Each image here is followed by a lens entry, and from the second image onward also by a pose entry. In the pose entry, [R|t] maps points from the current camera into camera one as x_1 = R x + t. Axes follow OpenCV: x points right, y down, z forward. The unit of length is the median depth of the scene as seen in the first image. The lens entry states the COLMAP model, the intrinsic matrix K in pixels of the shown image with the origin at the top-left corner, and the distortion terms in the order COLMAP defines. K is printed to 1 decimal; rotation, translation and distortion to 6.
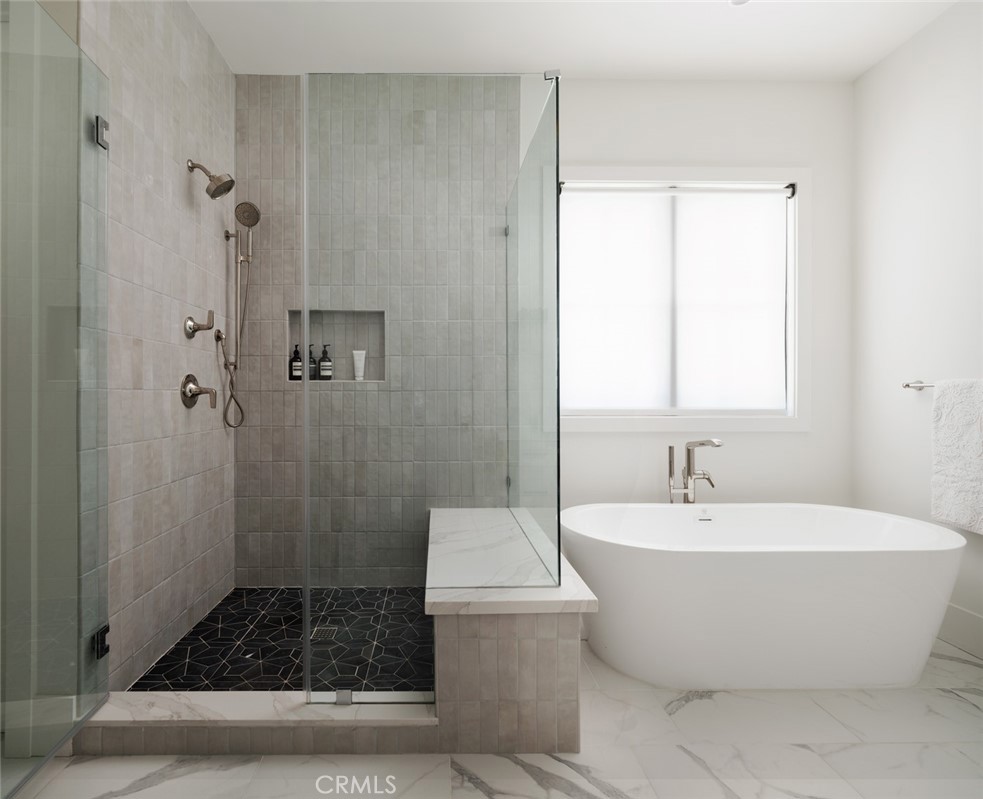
lens RADIAL K [[463.1, 0, 491.5], [0, 463.1, 399.5], [0, 0, 1]] dist [0.000188, -0.000042]
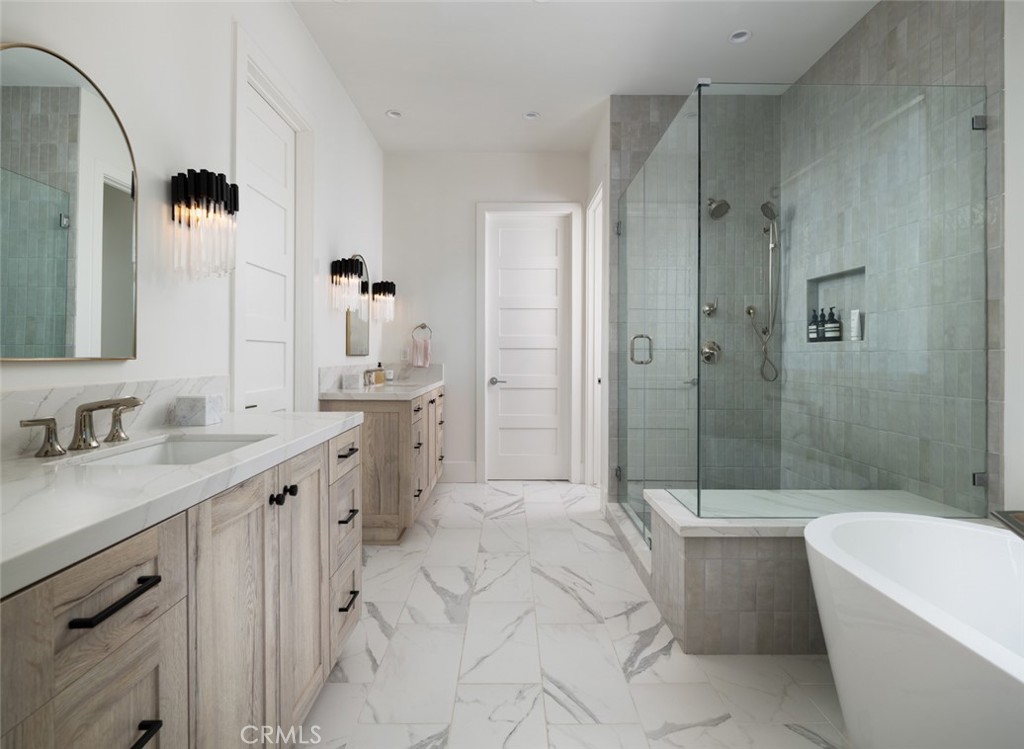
lens RADIAL K [[503.2, 0, 511.3], [0, 503.2, 353.9], [0, 0, 1]] dist [-0.002734, -0.000748]
pose [[-0.003331, -0.001353, -0.999994, 0.789066], [-0.002977, 0.999995, -0.001343, -0.009505], [0.999990, 0.002973, -0.003335, 0.287271]]
